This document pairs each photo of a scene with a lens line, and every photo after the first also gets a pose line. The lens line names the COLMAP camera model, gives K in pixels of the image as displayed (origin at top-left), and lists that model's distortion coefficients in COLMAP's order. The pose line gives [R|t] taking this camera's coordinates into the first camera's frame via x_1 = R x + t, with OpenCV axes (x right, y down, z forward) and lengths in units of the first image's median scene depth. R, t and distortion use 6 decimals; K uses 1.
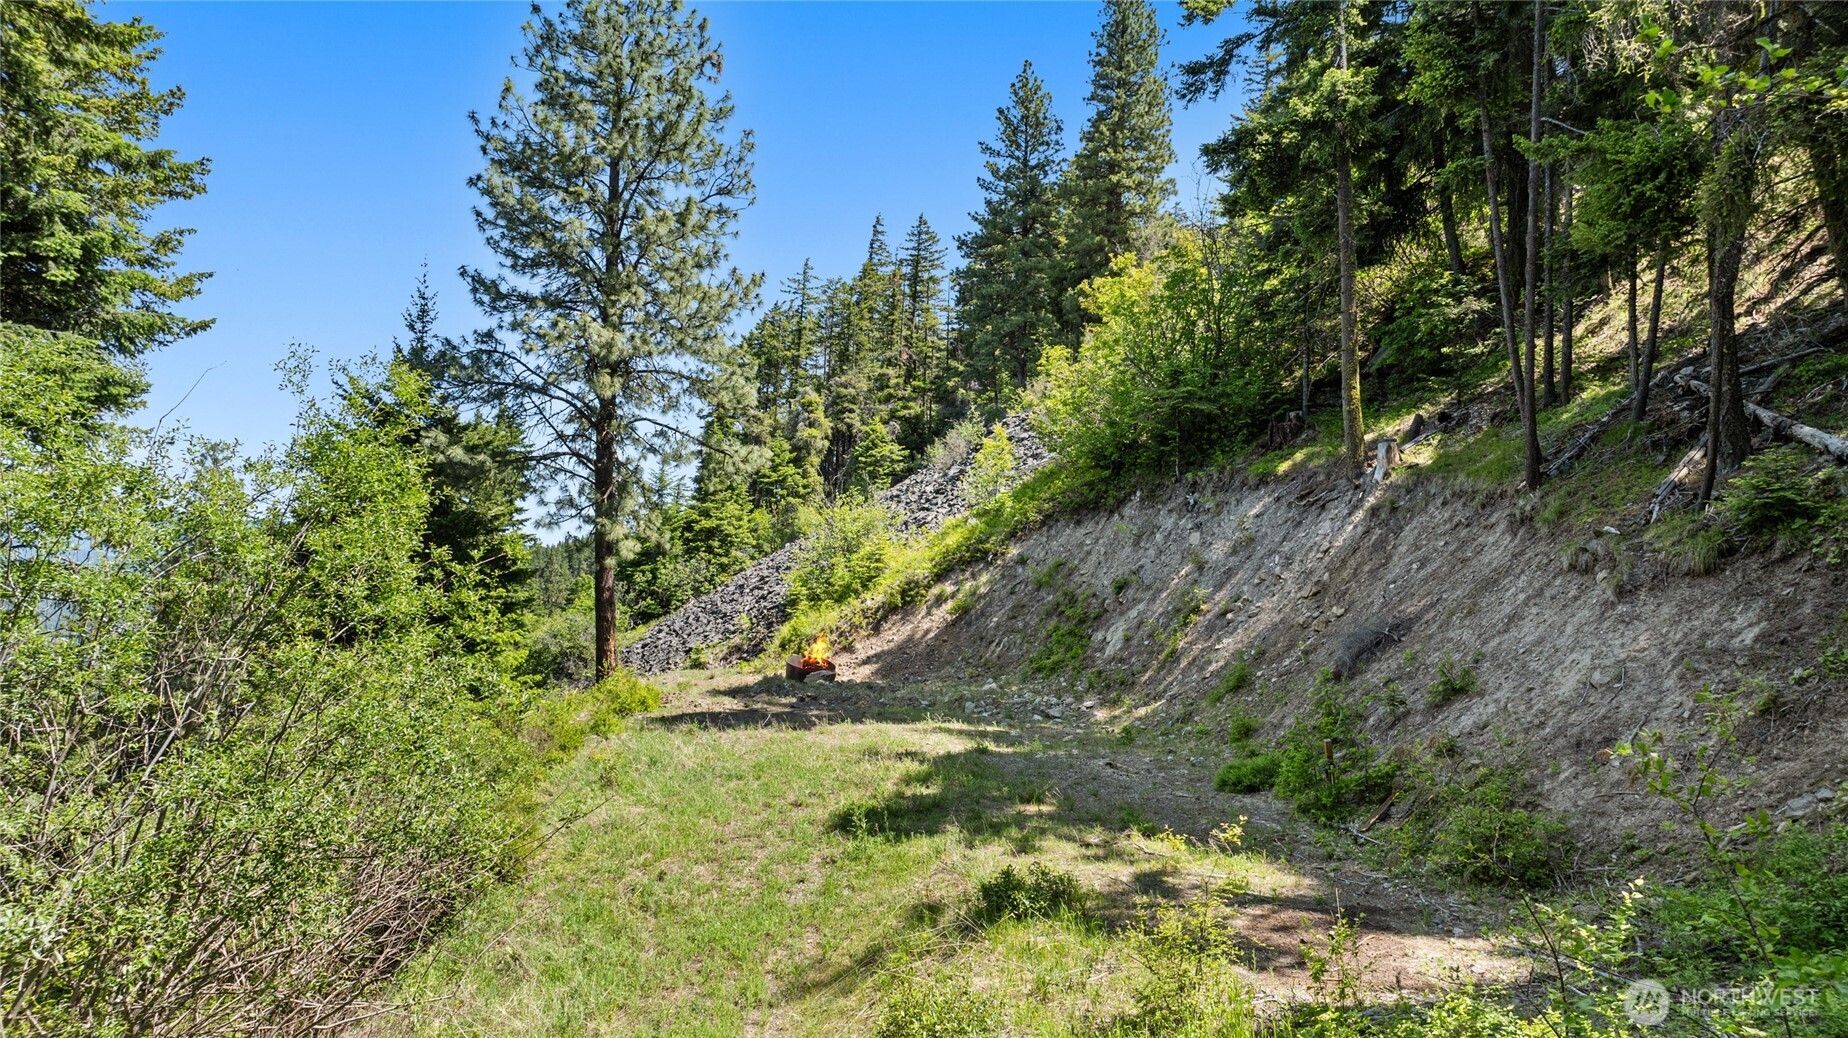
lens RADIAL K [[1305.7, 0, 930.8], [0, 1305.7, 524.5], [0, 0, 1]] dist [-0.027478, 0.023159]
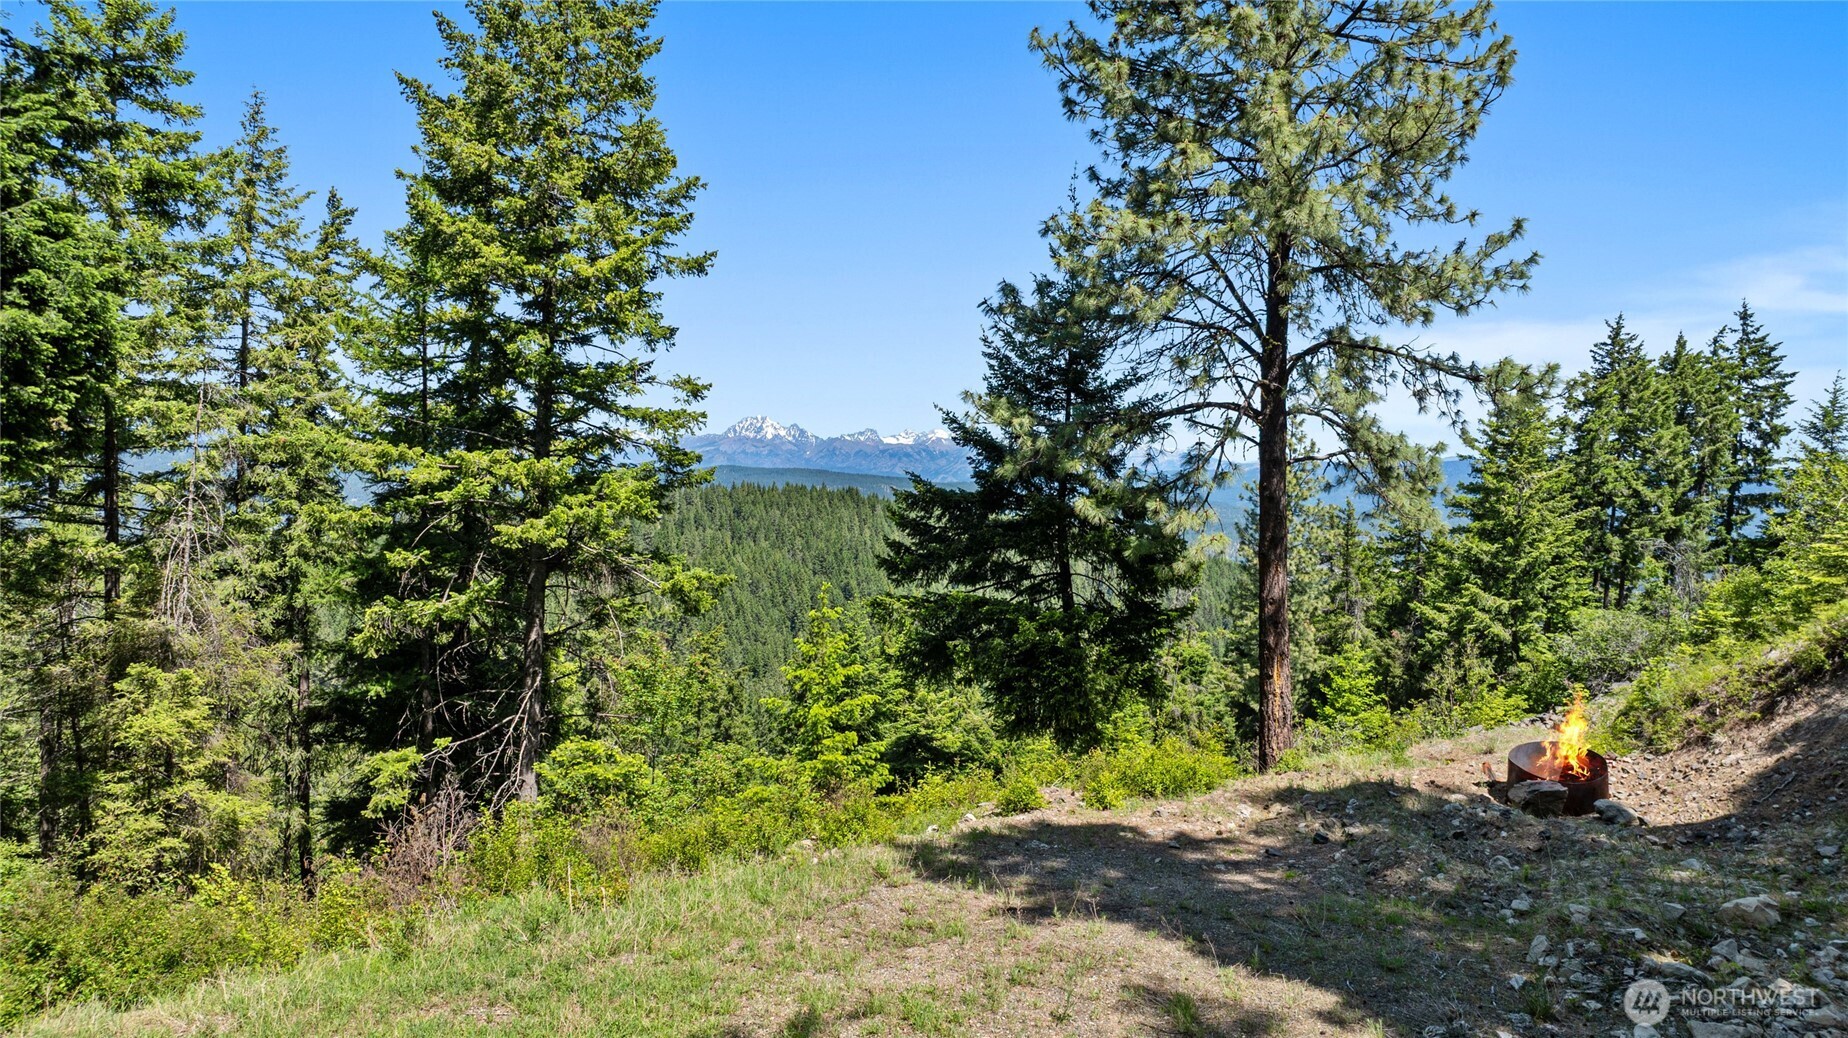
lens RADIAL K [[1305.7, 0, 934.6], [0, 1305.7, 529.2], [0, 0, 1]] dist [-0.027478, 0.023159]
pose [[0.504672, 0.015664, -0.863169, 0.250296], [0.021200, 0.999309, 0.030530, -0.012518], [0.863051, -0.033707, 0.503991, 0.524701]]
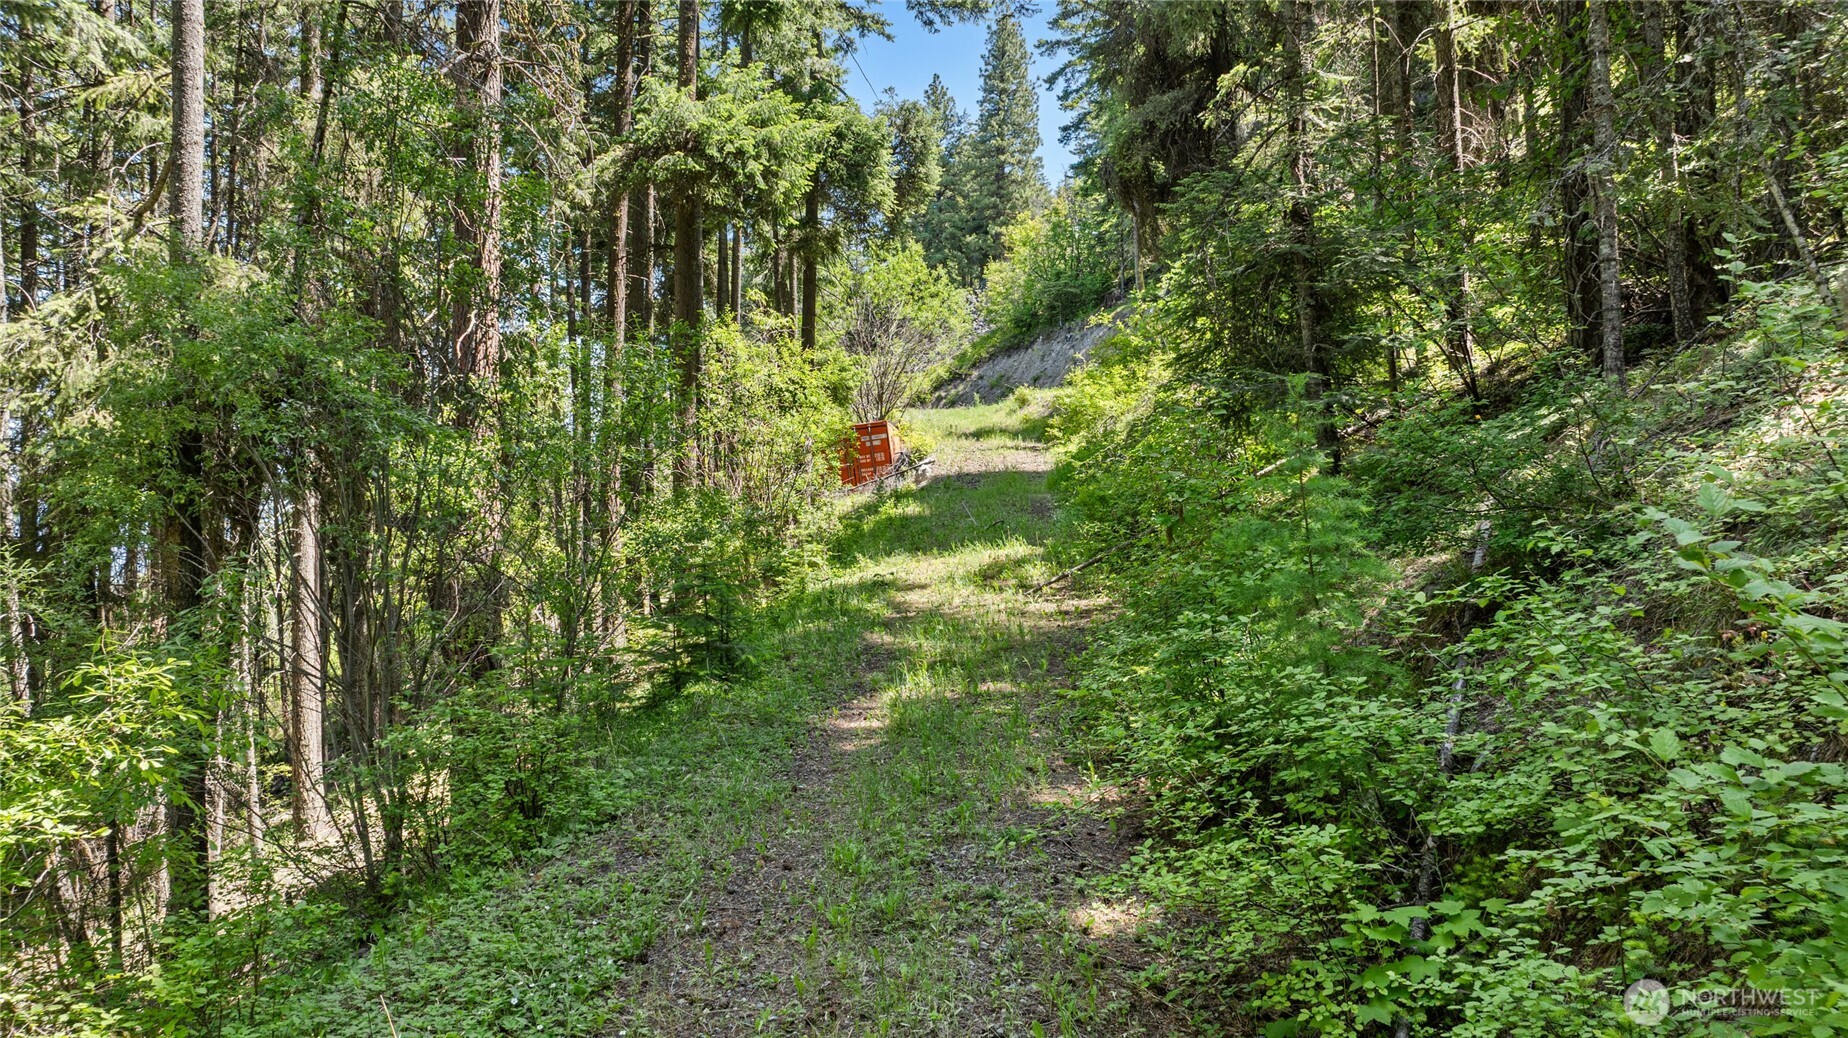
lens RADIAL K [[1305.7, 0, 922.9], [0, 1305.7, 515.5], [0, 0, 1]] dist [-0.027478, 0.023159]
pose [[0.994201, -0.040300, 0.099697, -0.231024], [0.037415, 0.998830, 0.030635, 0.183608], [-0.100815, -0.026728, 0.994546, -0.964841]]
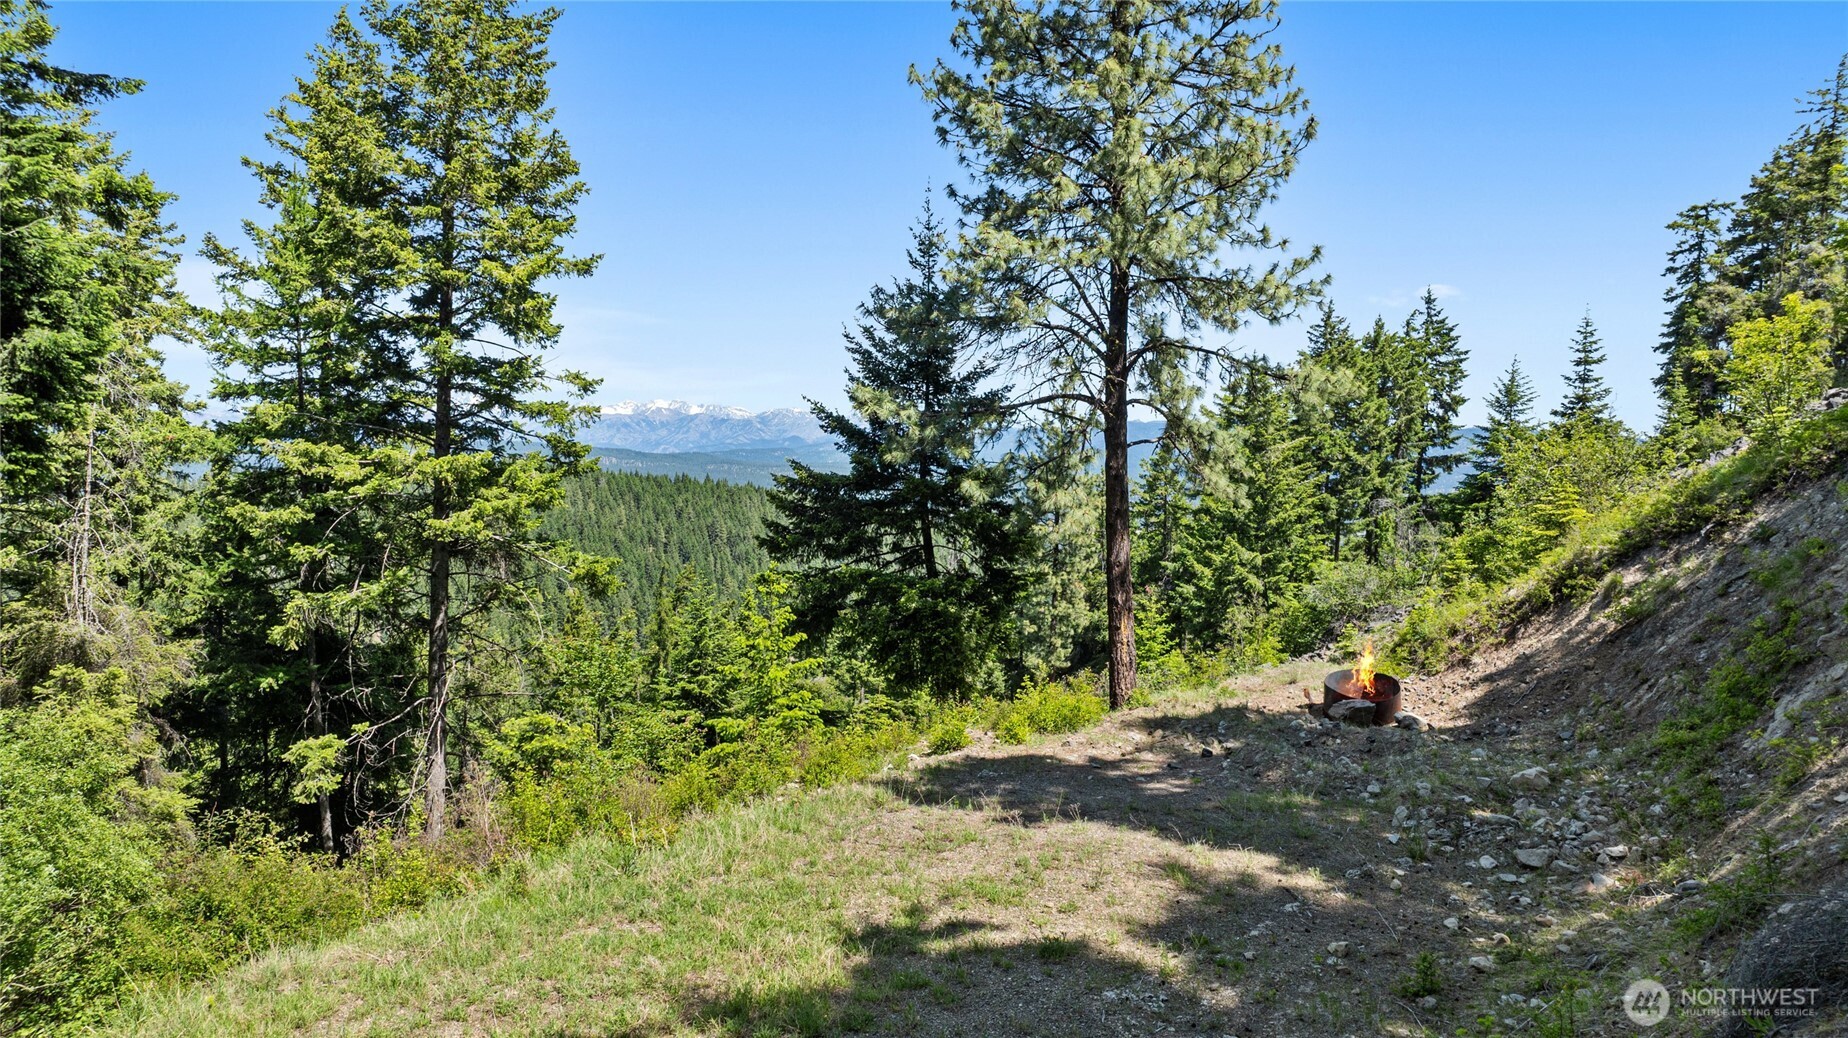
lens RADIAL K [[1305.7, 0, 935.2], [0, 1305.7, 535.6], [0, 0, 1]] dist [-0.027478, 0.023159]
pose [[0.675720, 0.022963, -0.736801, 0.265846], [0.038278, 0.997073, 0.066180, -0.025607], [0.736164, -0.072923, 0.672863, 0.396208]]
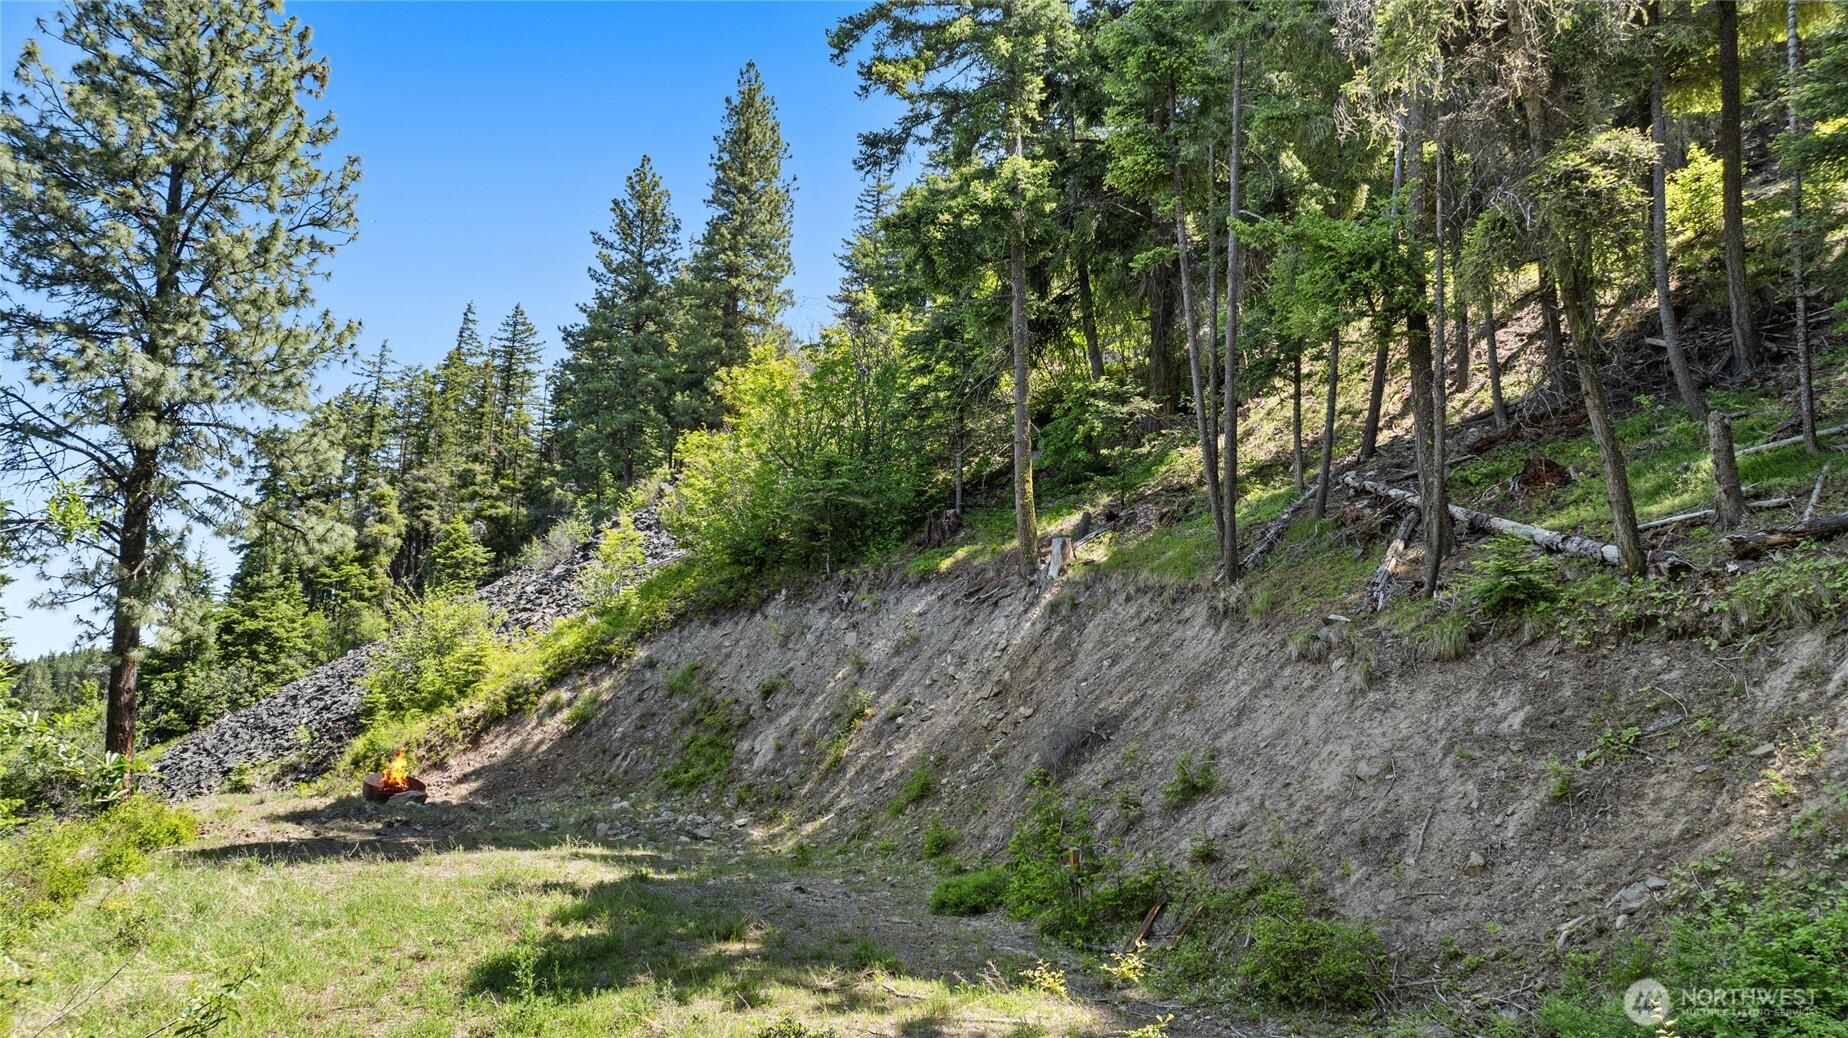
lens RADIAL K [[1305.7, 0, 931.9], [0, 1305.7, 514.8], [0, 0, 1]] dist [-0.027478, 0.023159]
pose [[0.948265, 0.047869, 0.313851, -0.036489], [-0.015804, 0.994460, -0.103925, 0.017370], [-0.317087, 0.093588, 0.943767, 0.090774]]
